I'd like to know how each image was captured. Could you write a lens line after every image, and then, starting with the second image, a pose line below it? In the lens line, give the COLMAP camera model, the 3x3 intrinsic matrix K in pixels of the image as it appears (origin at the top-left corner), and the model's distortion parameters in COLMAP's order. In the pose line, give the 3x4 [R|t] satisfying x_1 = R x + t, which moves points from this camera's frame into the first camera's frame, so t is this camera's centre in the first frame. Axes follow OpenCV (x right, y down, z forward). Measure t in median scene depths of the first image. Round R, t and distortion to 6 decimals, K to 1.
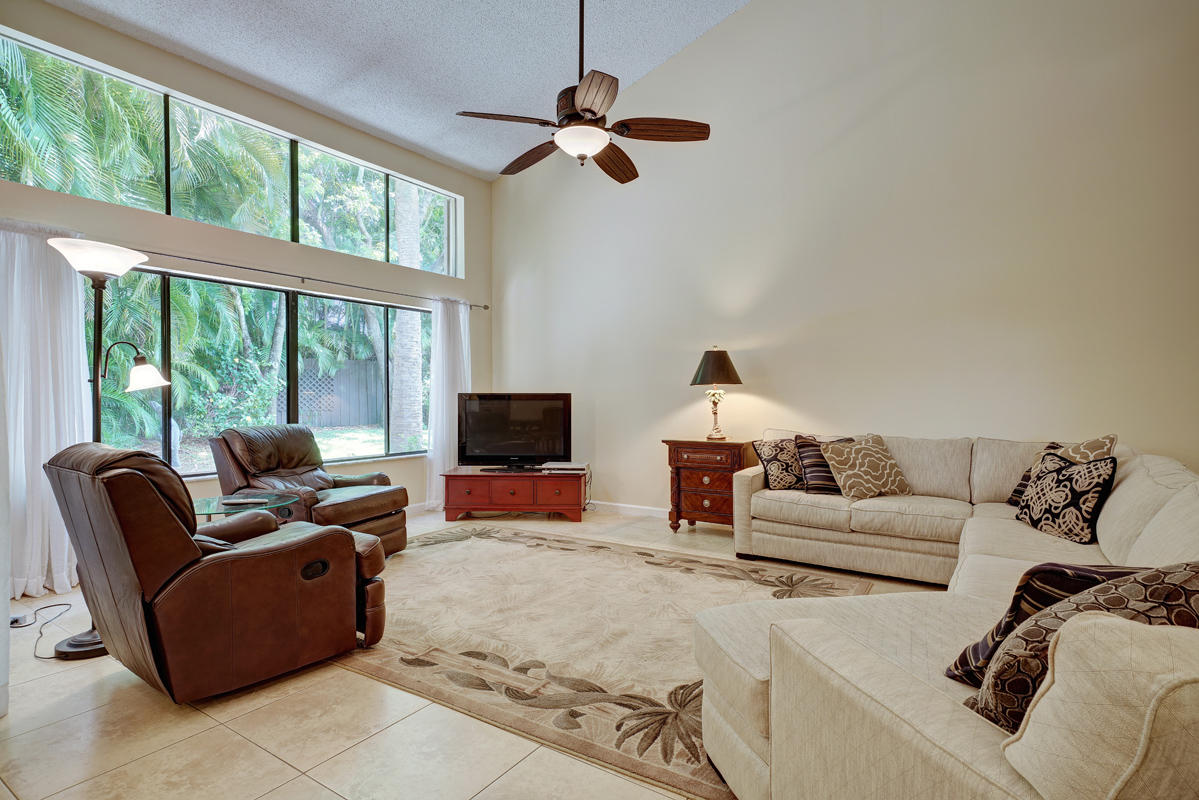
lens RADIAL K [[603.3, 0, 597.4], [0, 603.3, 402.2], [0, 0, 1]] dist [0.001518, 0.001543]
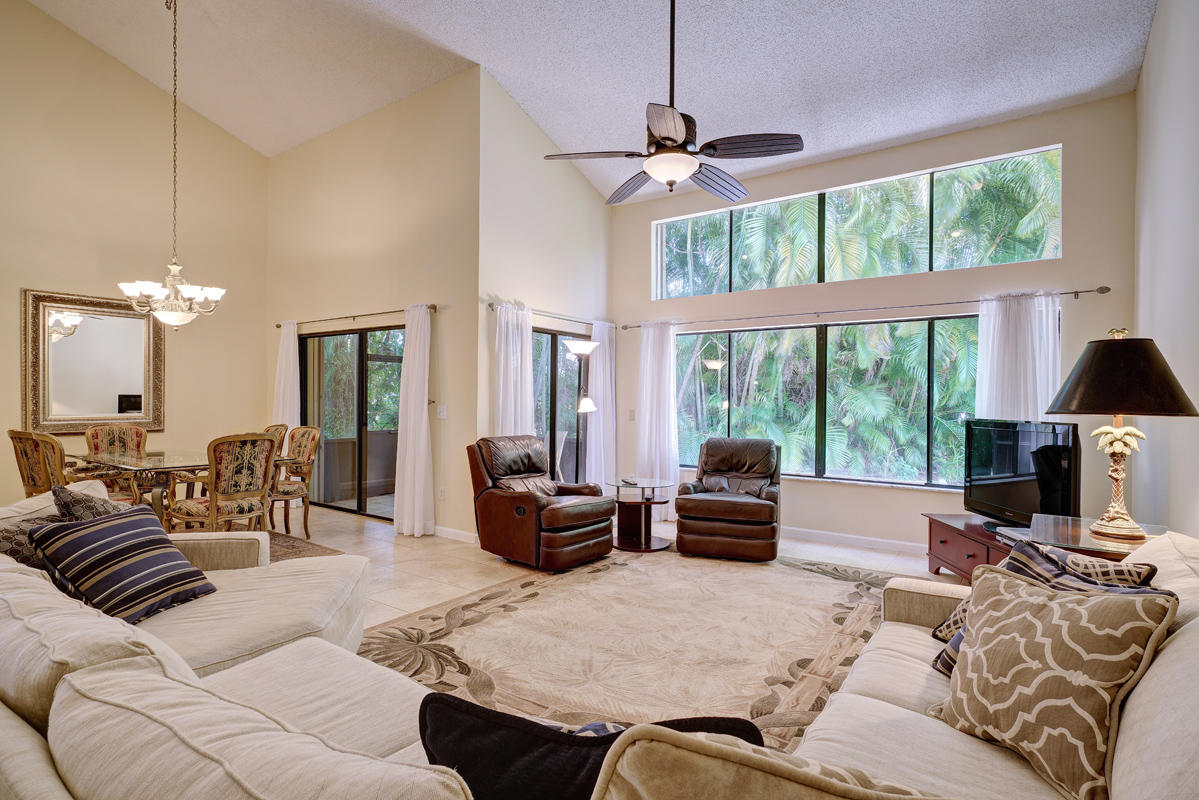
lens RADIAL K [[603.3, 0, 597.4], [0, 603.3, 402.2], [0, 0, 1]] dist [0.001518, 0.001543]
pose [[-0.033736, 0.001998, -0.999429, 0.801141], [-0.021076, 0.999774, 0.002710, -0.038079], [0.999209, 0.021156, -0.033686, 0.758447]]
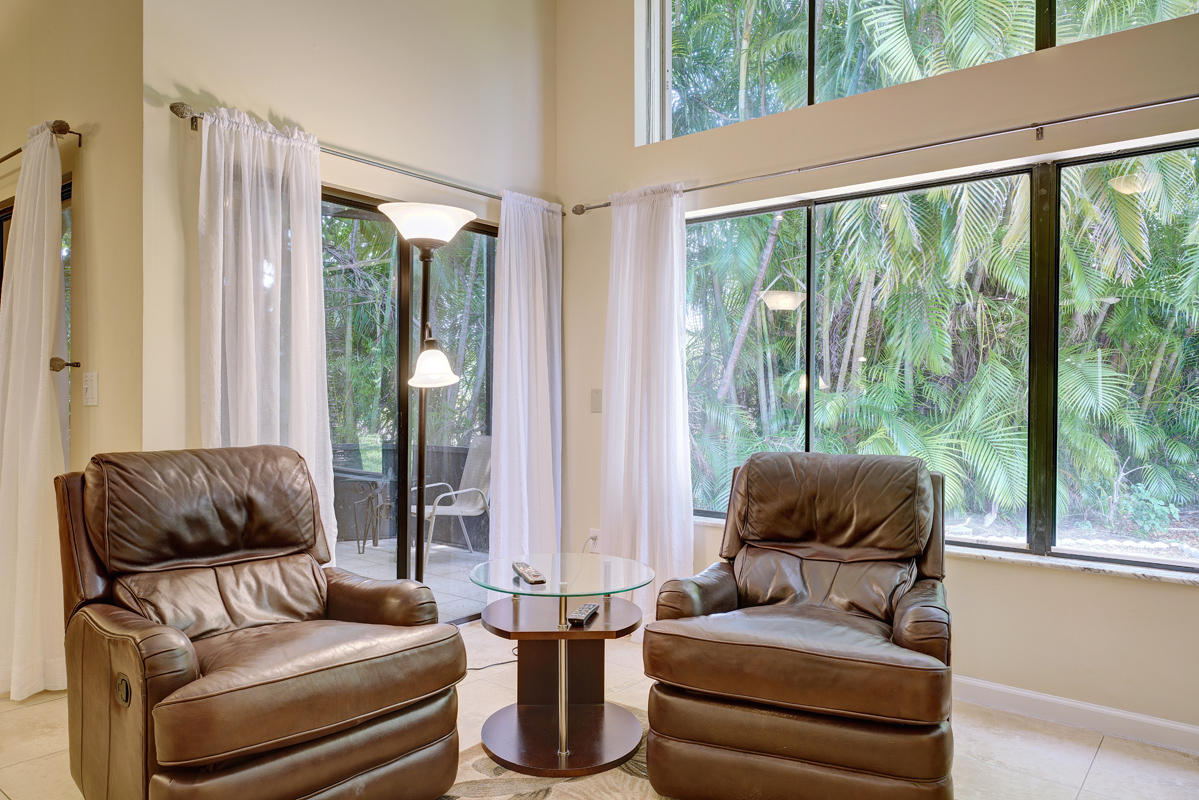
lens RADIAL K [[809.1, 0, 599.5], [0, 809.1, 400.0], [0, 0, 1]] dist [0.002510, 0.000903]
pose [[-0.086981, 0.004352, -0.996200, 0.154620], [-0.017376, 0.999832, 0.005885, -0.007432], [0.996058, 0.017822, -0.086891, 0.891868]]
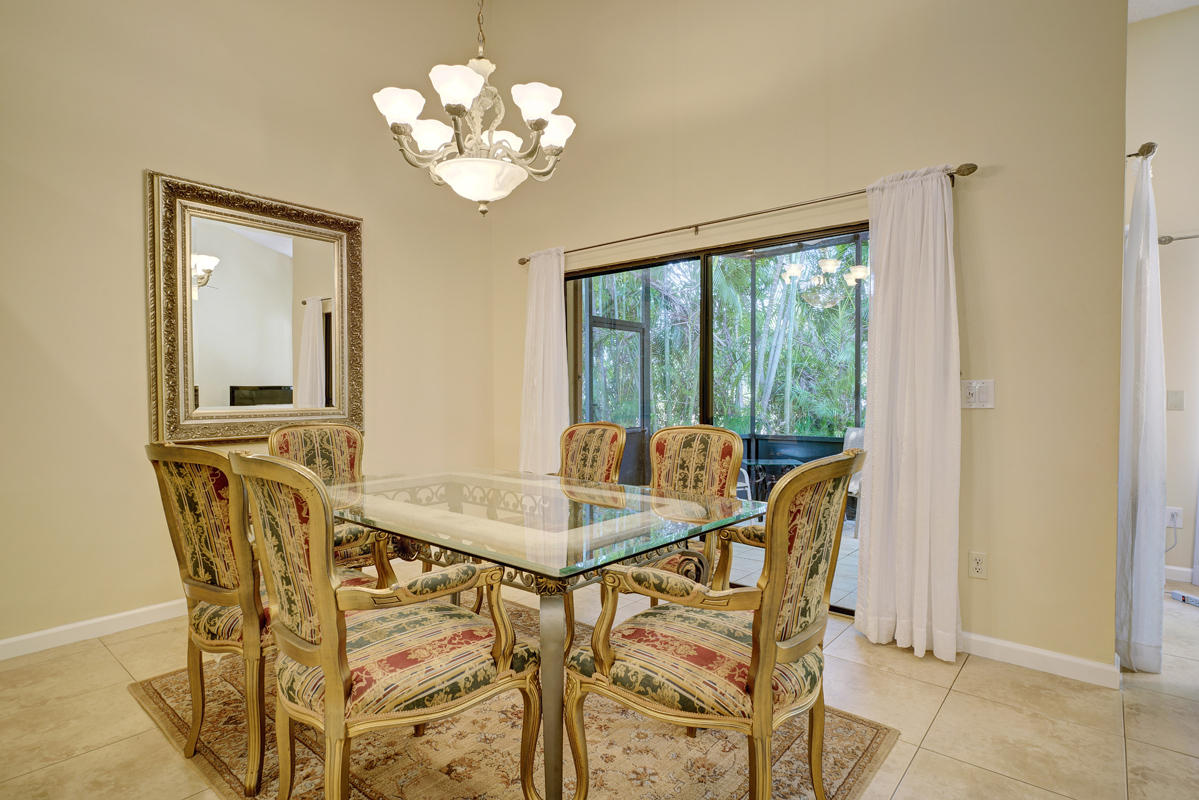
lens RADIAL K [[603.3, 0, 597.4], [0, 603.3, 402.2], [0, 0, 1]] dist [0.001518, 0.001543]
pose [[-0.113838, 0.013372, -0.993409, 0.144349], [-0.010691, 0.999835, 0.014684, -0.001520], [0.993442, 0.012292, -0.113676, 0.035413]]
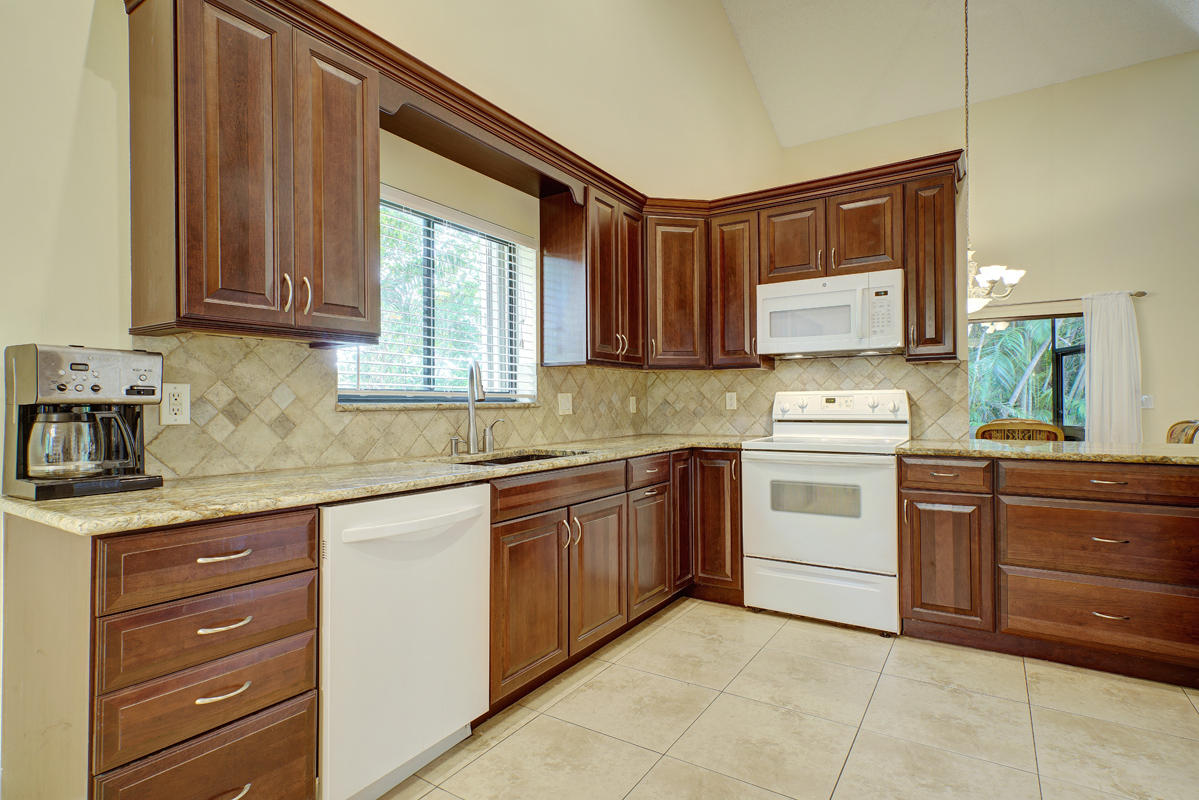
lens RADIAL K [[603.3, 0, 597.4], [0, 603.3, 402.2], [0, 0, 1]] dist [0.001518, 0.001543]
pose [[0.009806, -0.007558, -0.999923, 0.775413], [-0.005278, 0.999957, -0.007610, 0.012804], [0.999938, 0.005352, 0.009766, -0.852176]]
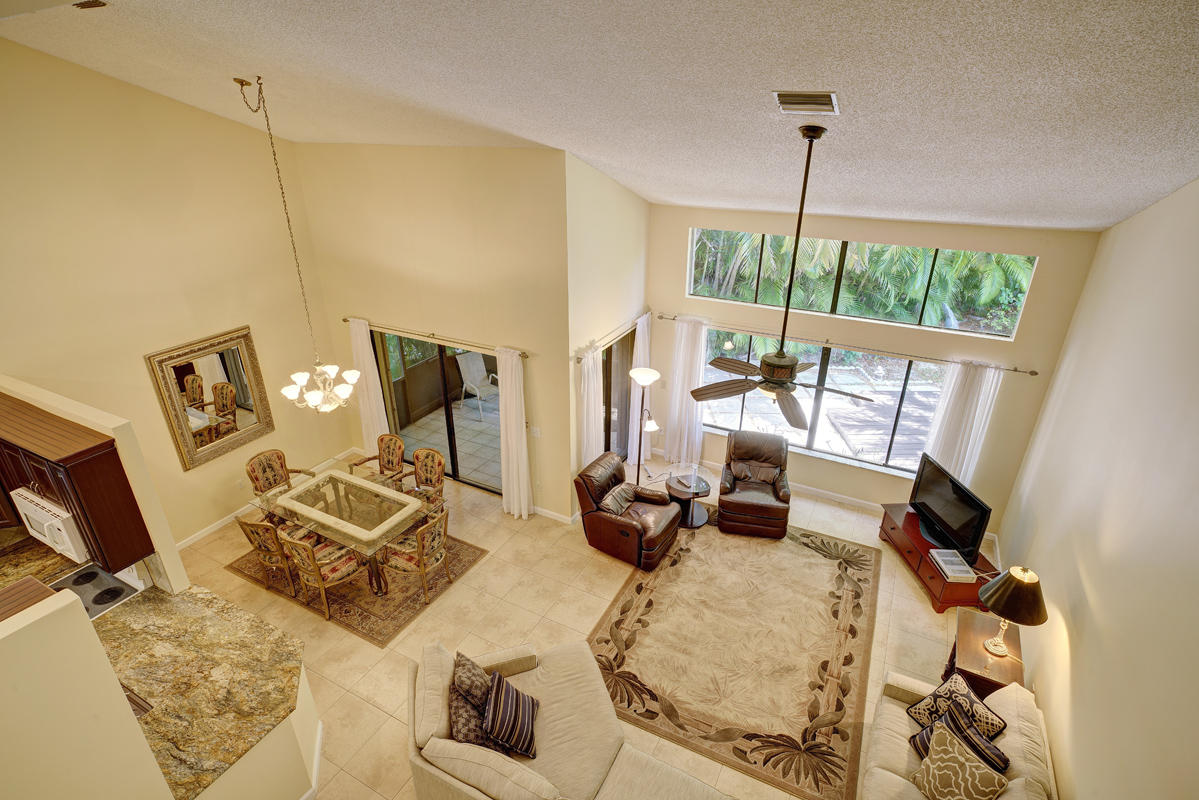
lens RADIAL K [[603.3, 0, 597.4], [0, 603.3, 402.2], [0, 0, 1]] dist [0.001518, 0.001543]
pose [[0.100642, 0.422625, -0.900699, 0.987144], [-0.015085, 0.905840, 0.423352, -0.811192], [0.994808, -0.029020, 0.097540, 0.374486]]
